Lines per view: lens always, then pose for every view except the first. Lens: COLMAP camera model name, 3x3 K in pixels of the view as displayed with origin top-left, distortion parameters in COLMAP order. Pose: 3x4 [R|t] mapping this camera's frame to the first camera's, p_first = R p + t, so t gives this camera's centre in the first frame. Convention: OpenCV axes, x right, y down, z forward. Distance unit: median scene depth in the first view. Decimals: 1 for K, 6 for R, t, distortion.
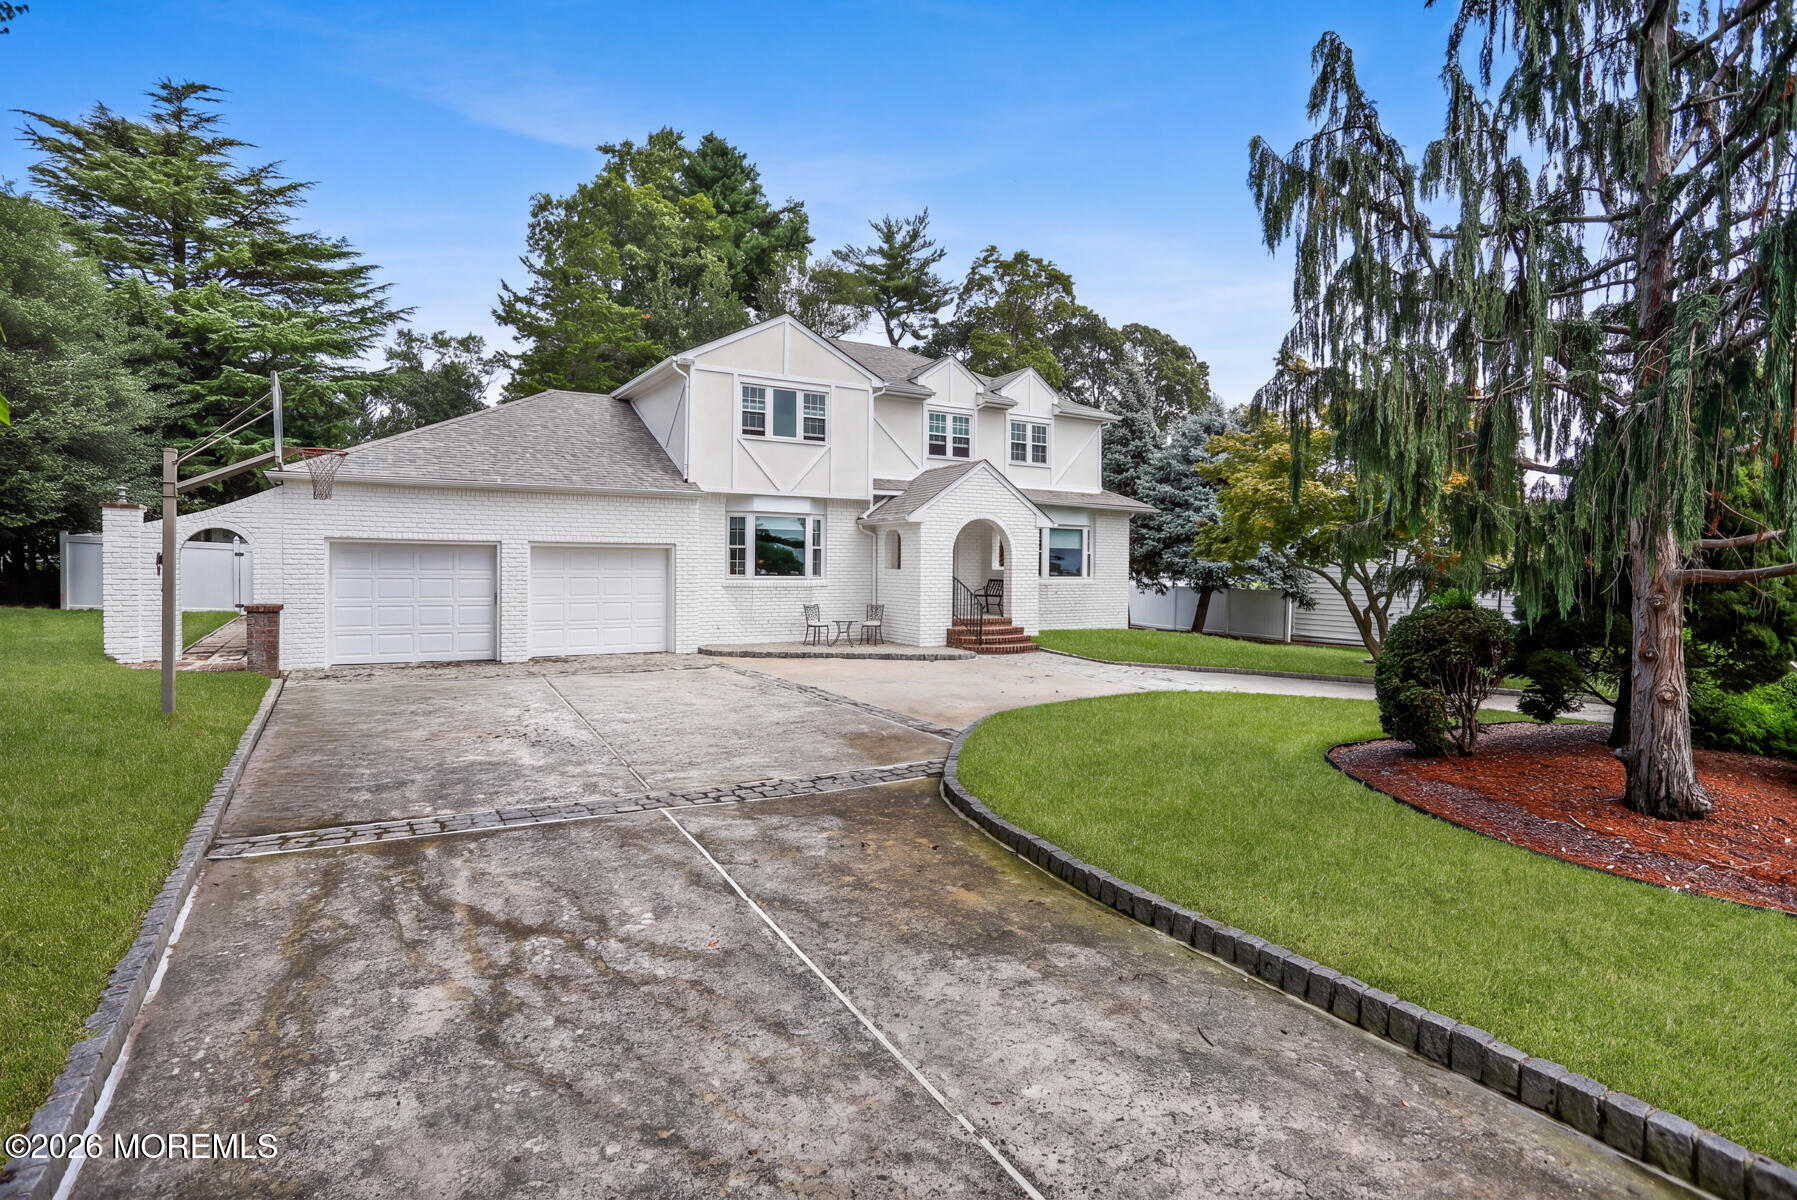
lens RADIAL K [[875.9, 0, 902.7], [0, 875.9, 582.8], [0, 0, 1]] dist [-0.001427, 0.000345]
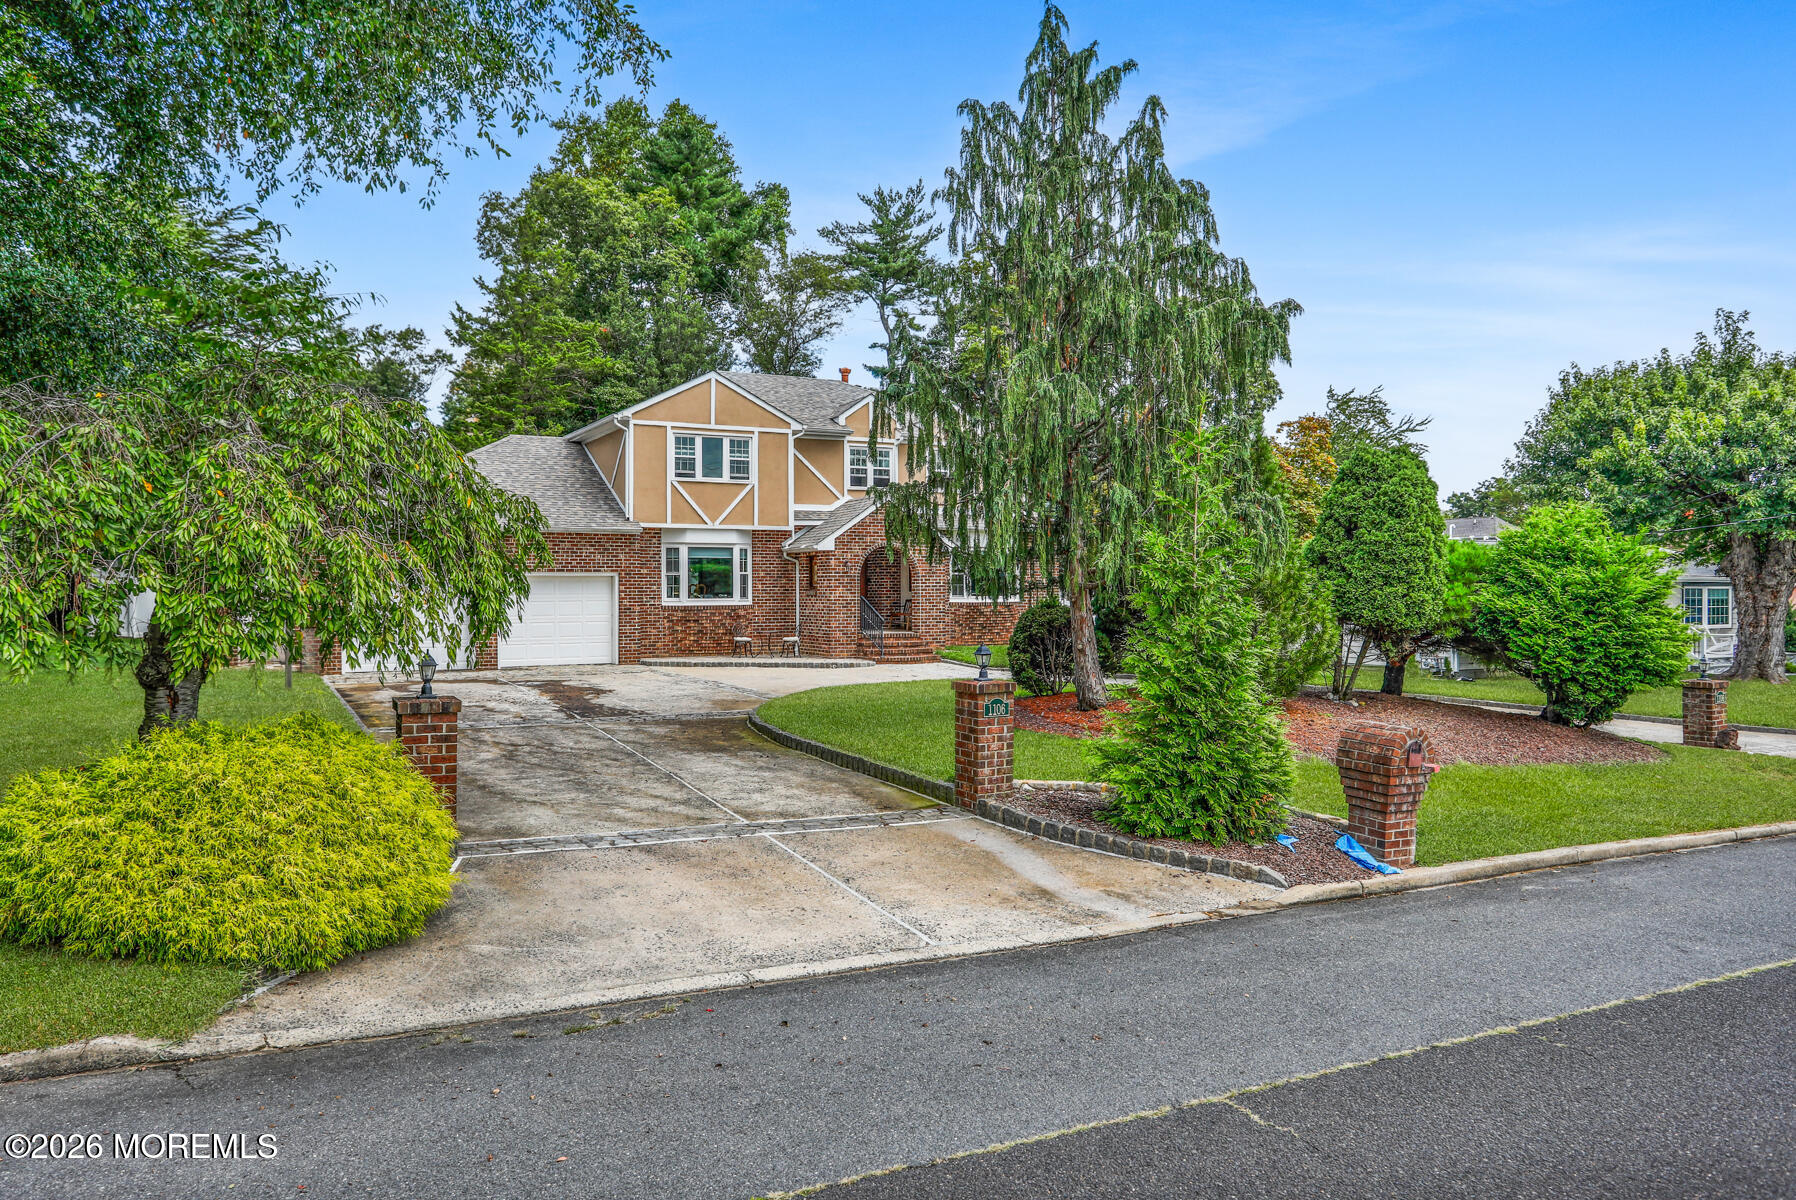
lens RADIAL K [[1196.0, 0, 895.8], [0, 1196.0, 609.2], [0, 0, 1]] dist [0.026697, -0.001194]
pose [[0.997901, -0.014350, -0.063154, 0.081776], [0.014142, 0.999893, -0.003737, 0.006154], [0.063201, 0.002836, 0.997997, -0.224613]]
